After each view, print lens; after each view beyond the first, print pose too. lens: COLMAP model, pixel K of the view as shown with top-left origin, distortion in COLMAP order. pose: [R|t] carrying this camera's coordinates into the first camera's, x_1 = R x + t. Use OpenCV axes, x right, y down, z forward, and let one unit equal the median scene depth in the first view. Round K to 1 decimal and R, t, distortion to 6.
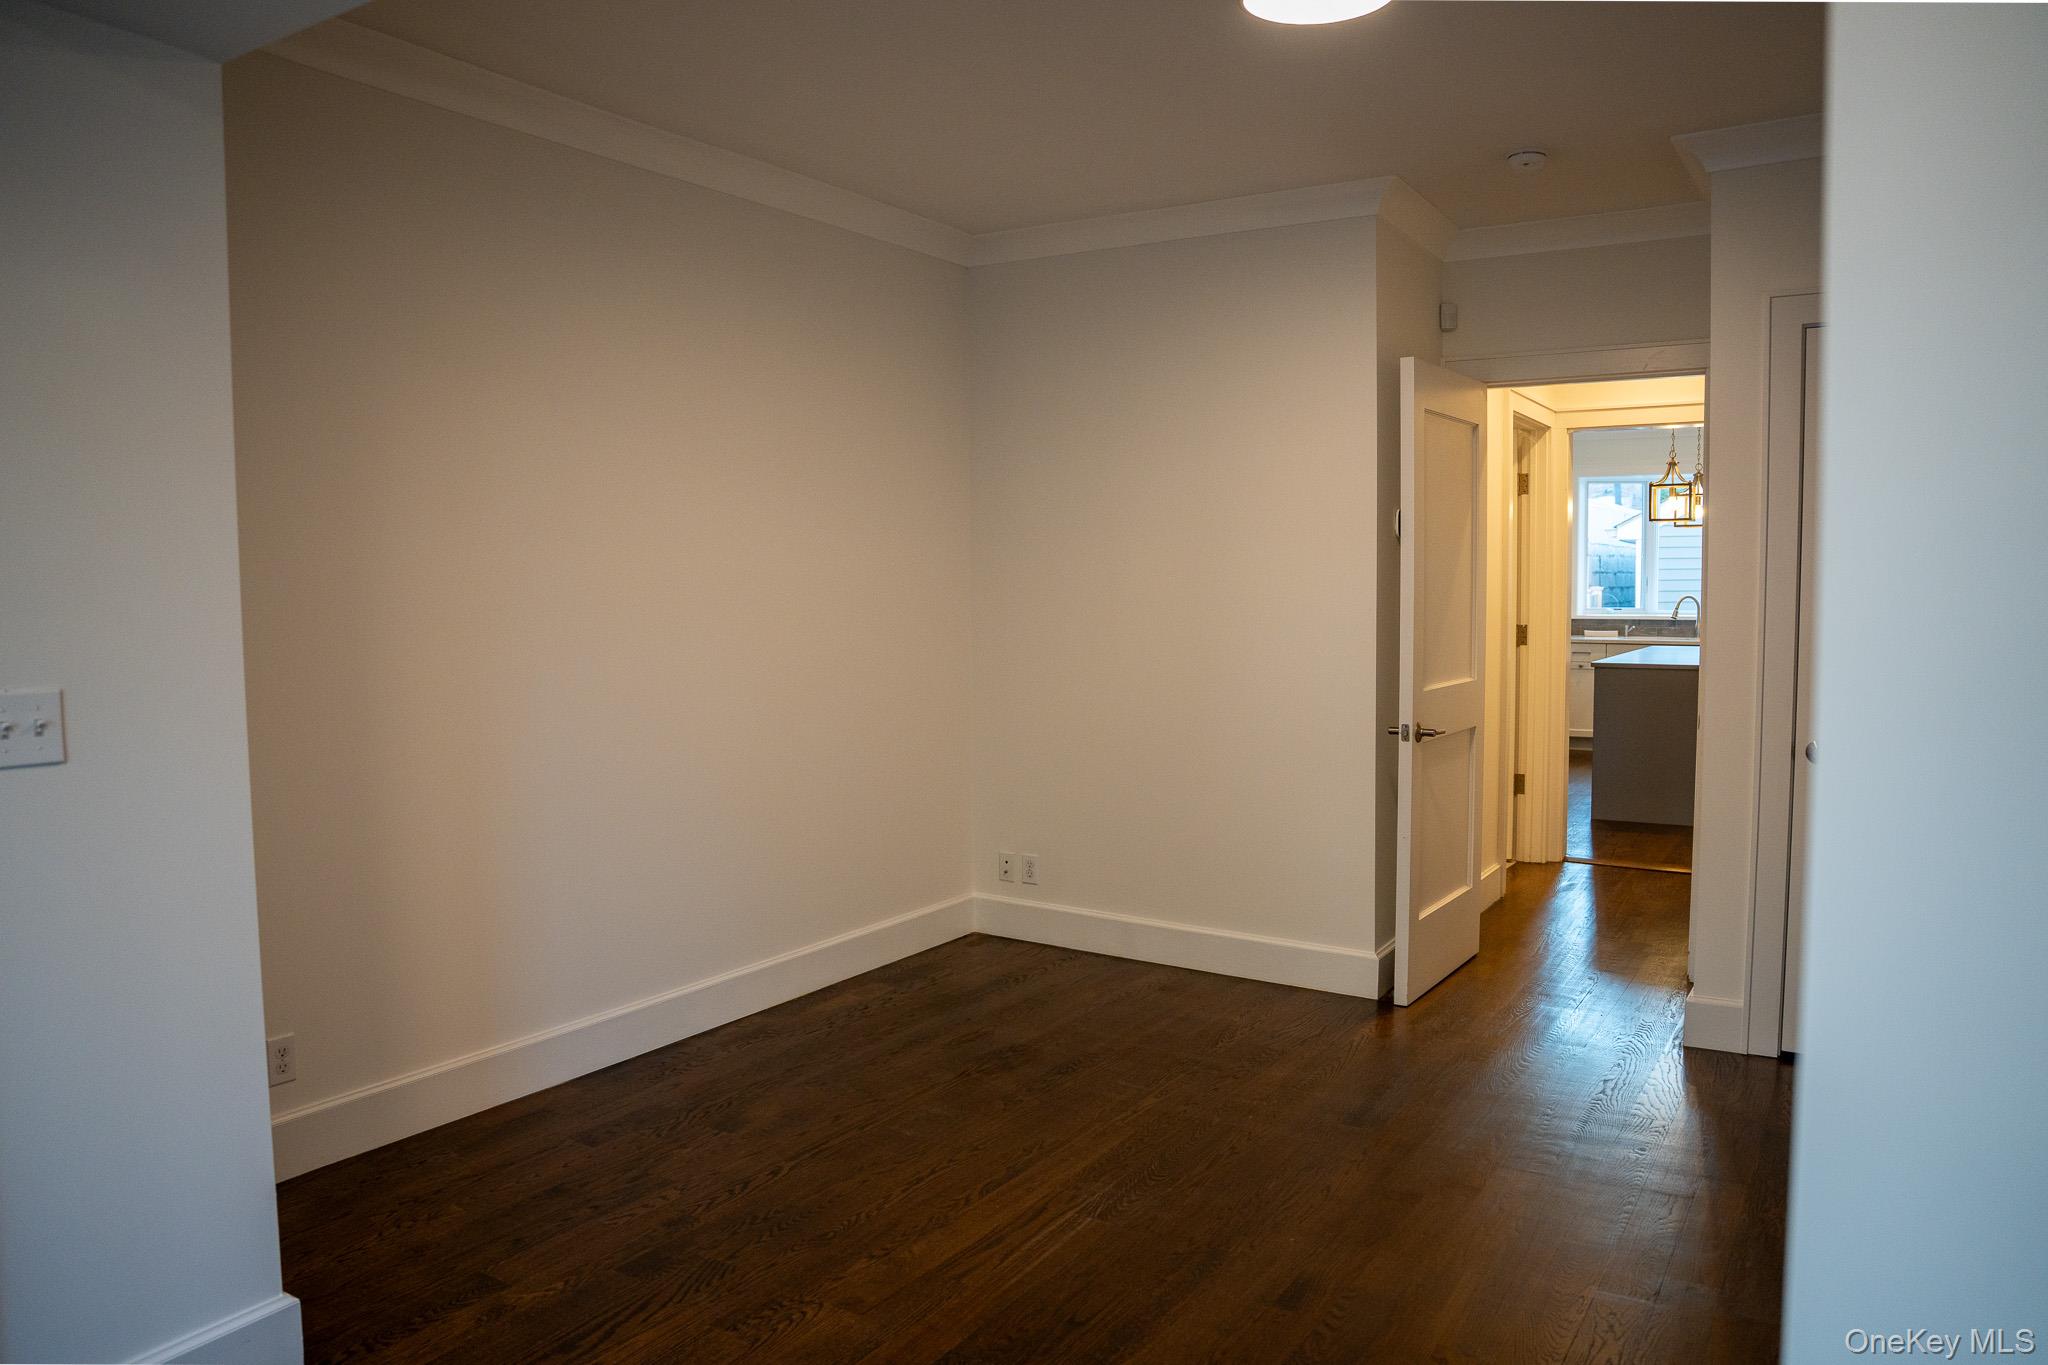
lens RADIAL K [[1447.4, 0, 1024.0], [0, 1447.4, 682.5], [0, 0, 1]] dist [-0.053921, 0.002989]
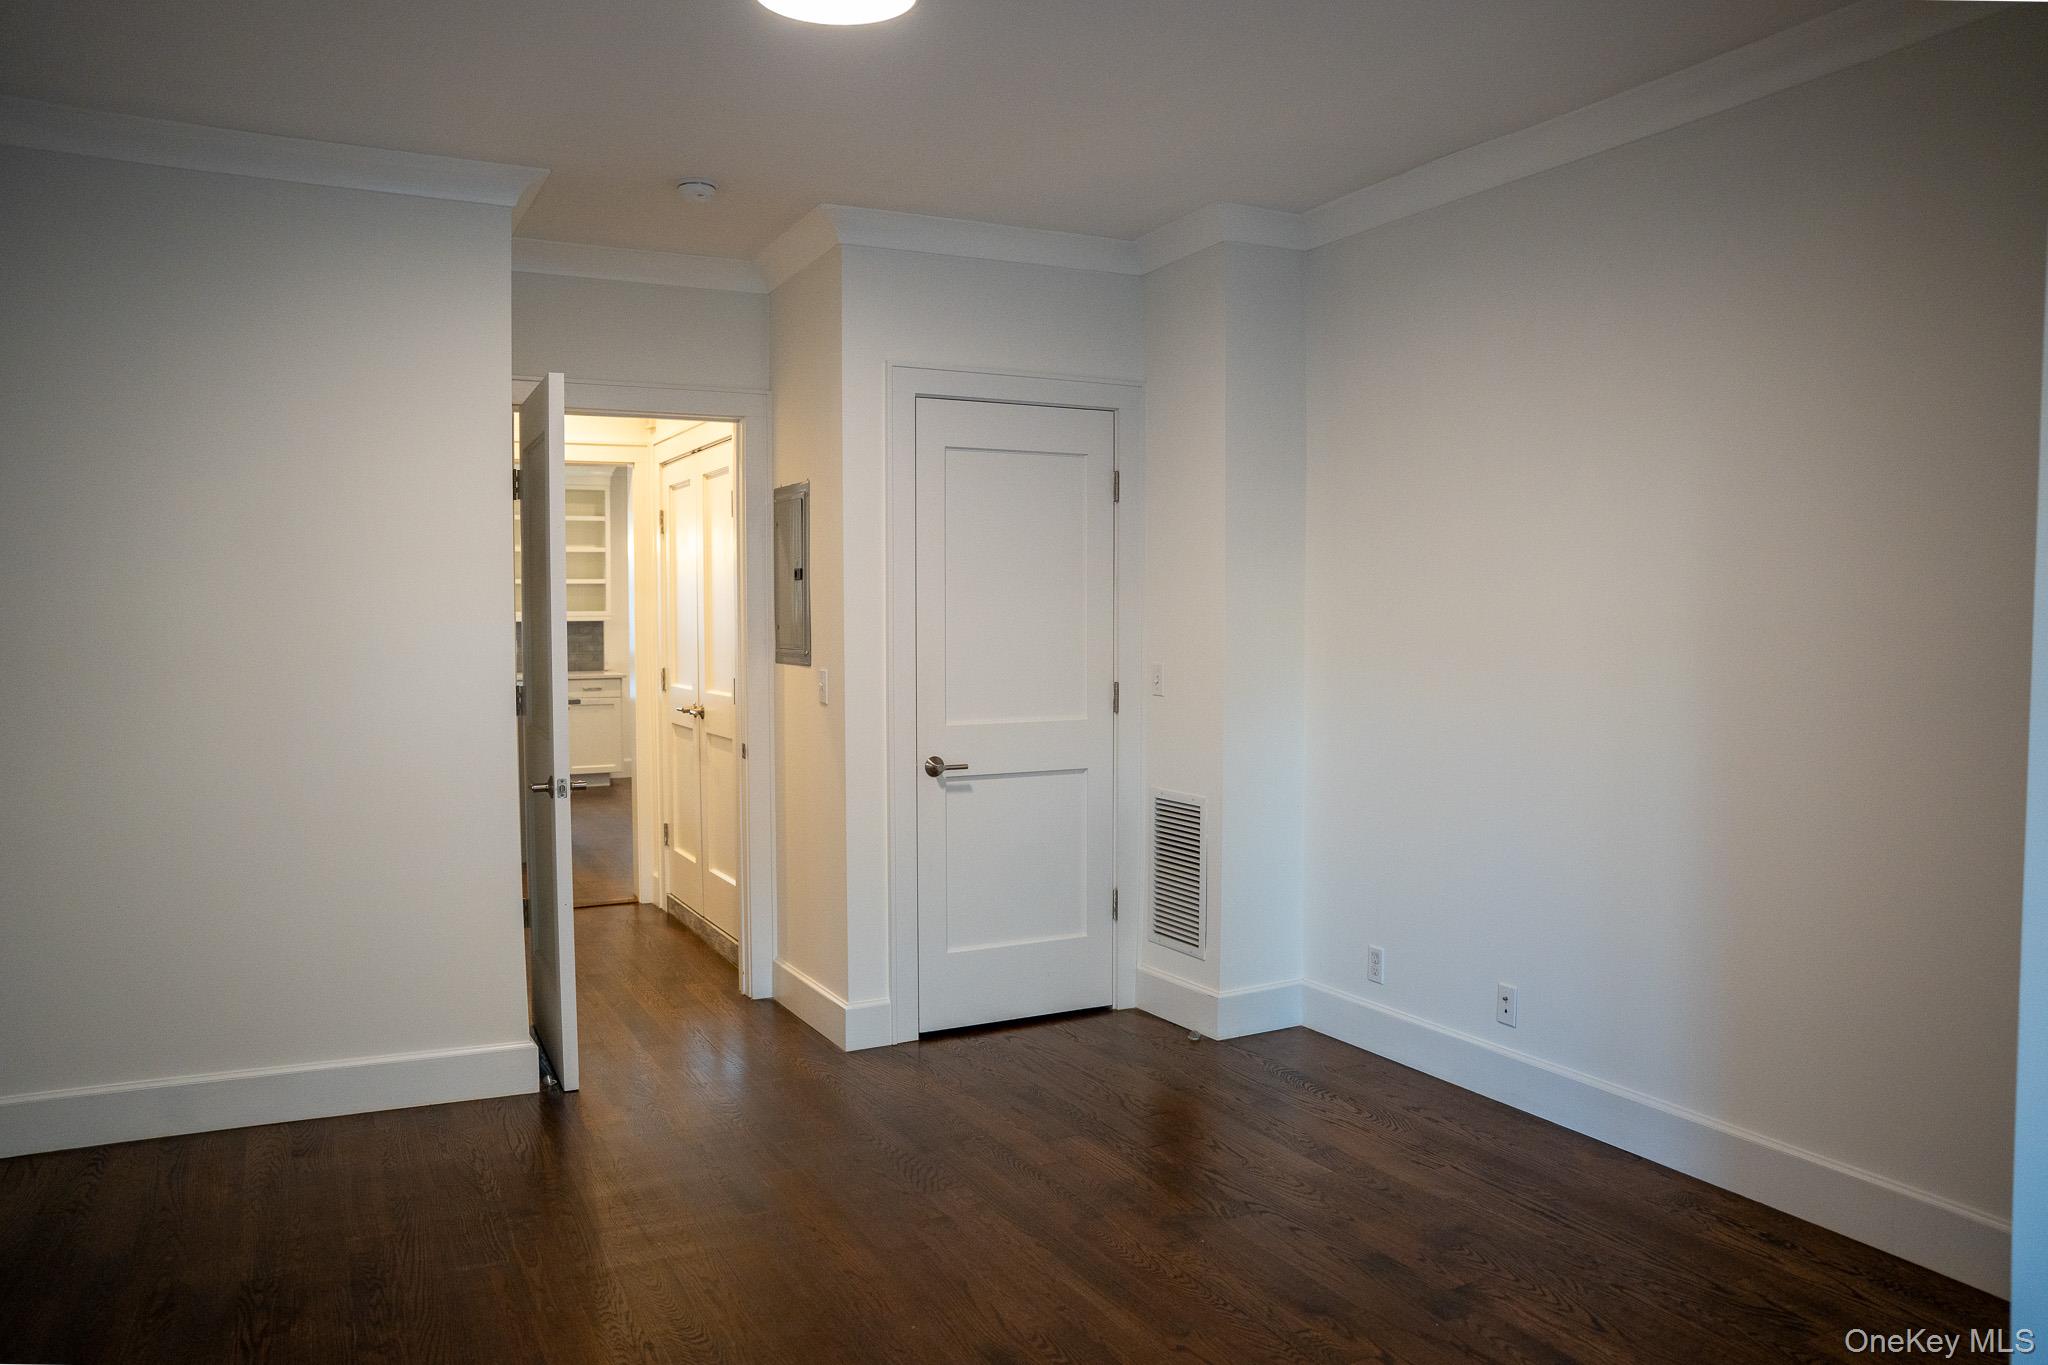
lens RADIAL K [[1447.4, 0, 1024.0], [0, 1447.4, 682.5], [0, 0, 1]] dist [-0.053921, 0.002989]
pose [[0.524829, -0.038690, 0.850328, -0.353278], [0.061646, 0.998071, 0.007364, -0.020393], [-0.848973, 0.048554, 0.526202, 0.284695]]
